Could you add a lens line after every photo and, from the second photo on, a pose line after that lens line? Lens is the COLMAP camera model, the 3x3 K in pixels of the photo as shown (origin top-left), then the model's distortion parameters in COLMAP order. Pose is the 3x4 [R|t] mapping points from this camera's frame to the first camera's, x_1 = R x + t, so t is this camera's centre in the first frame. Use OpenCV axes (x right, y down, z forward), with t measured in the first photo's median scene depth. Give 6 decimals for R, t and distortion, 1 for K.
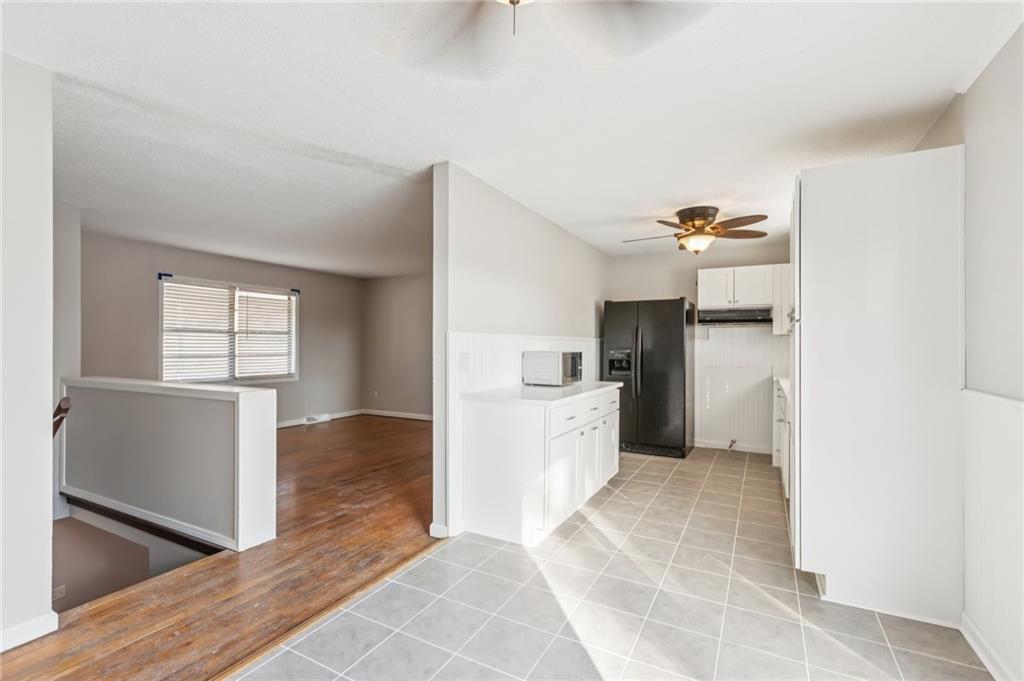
lens RADIAL K [[456.5, 0, 513.9], [0, 456.5, 346.4], [0, 0, 1]] dist [0.003549, -0.000311]
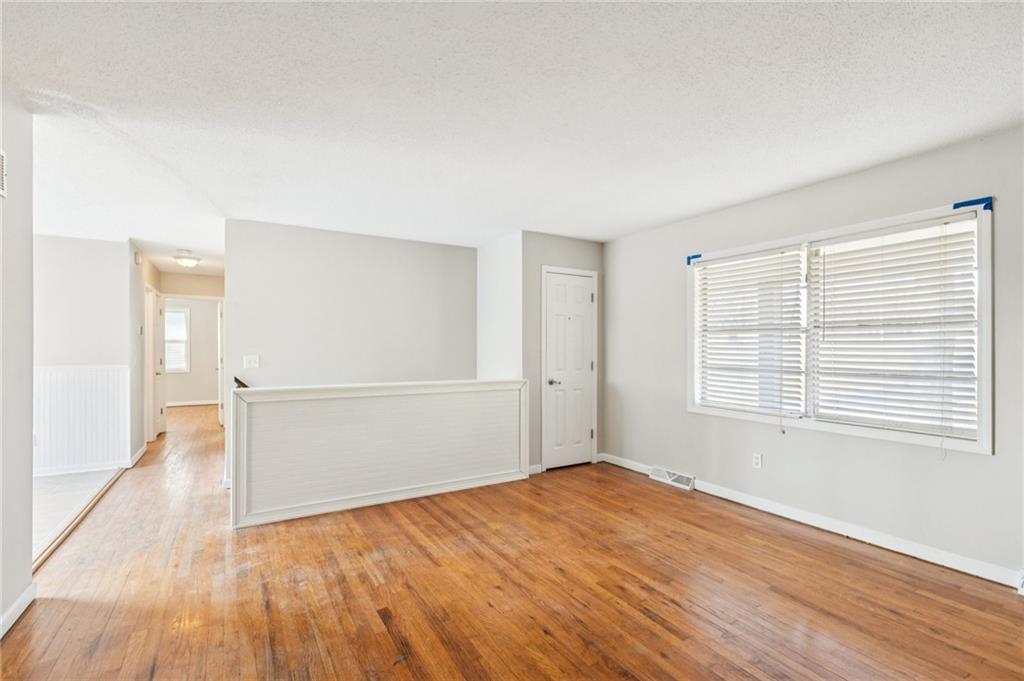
lens RADIAL K [[456.5, 0, 494.1], [0, 456.5, 348.6], [0, 0, 1]] dist [0.003549, -0.000311]
pose [[-0.530123, -0.004951, -0.847907, 0.041777], [-0.007421, 0.999972, -0.001199, -0.005598], [0.847889, 0.005656, -0.530144, 1.326584]]
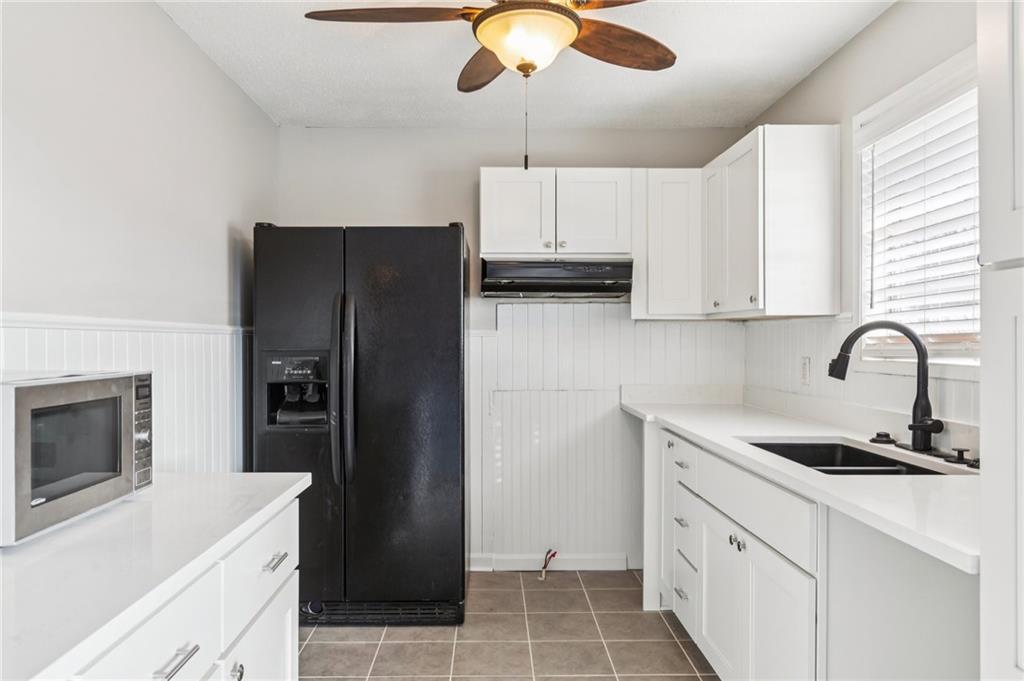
lens RADIAL K [[722.2, 0, 513.3], [0, 722.2, 346.9], [0, 0, 1]] dist [-0.003898, -0.005141]
pose [[0.866810, -0.009540, 0.498547, 0.091355], [0.007430, 0.999953, 0.006215, -0.002786], [-0.498583, -0.001683, 0.866840, 0.403817]]
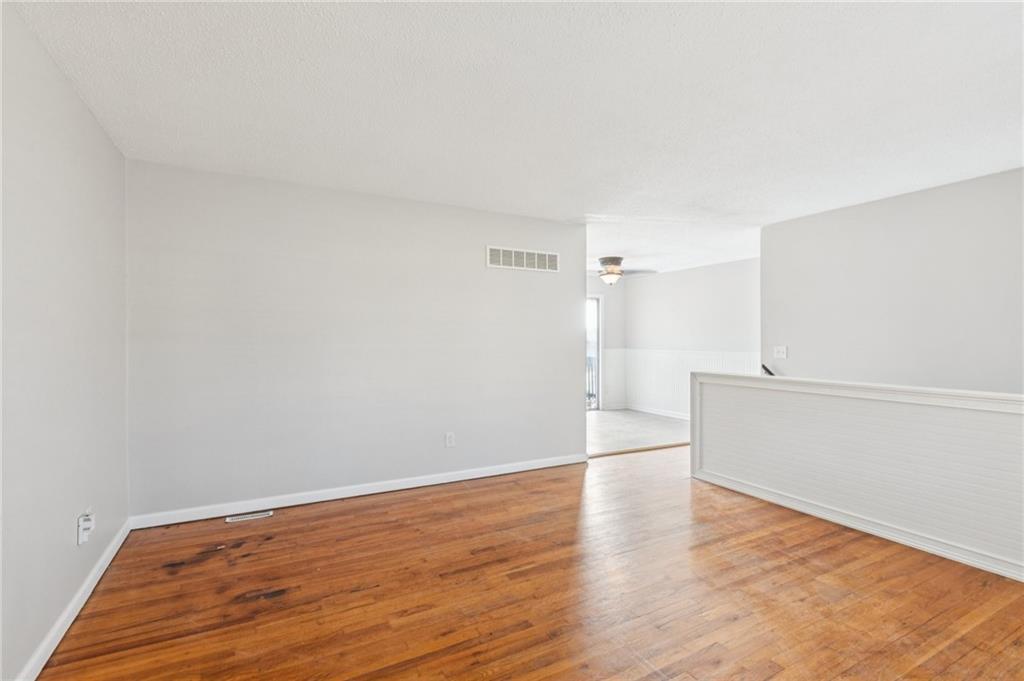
lens RADIAL K [[456.5, 0, 507.7], [0, 456.5, 339.7], [0, 0, 1]] dist [0.003549, -0.000311]
pose [[-0.836389, -0.008503, 0.548070, -0.627704], [-0.003493, 0.999942, 0.010184, -0.013324], [-0.548125, 0.006603, -0.836370, 1.636998]]
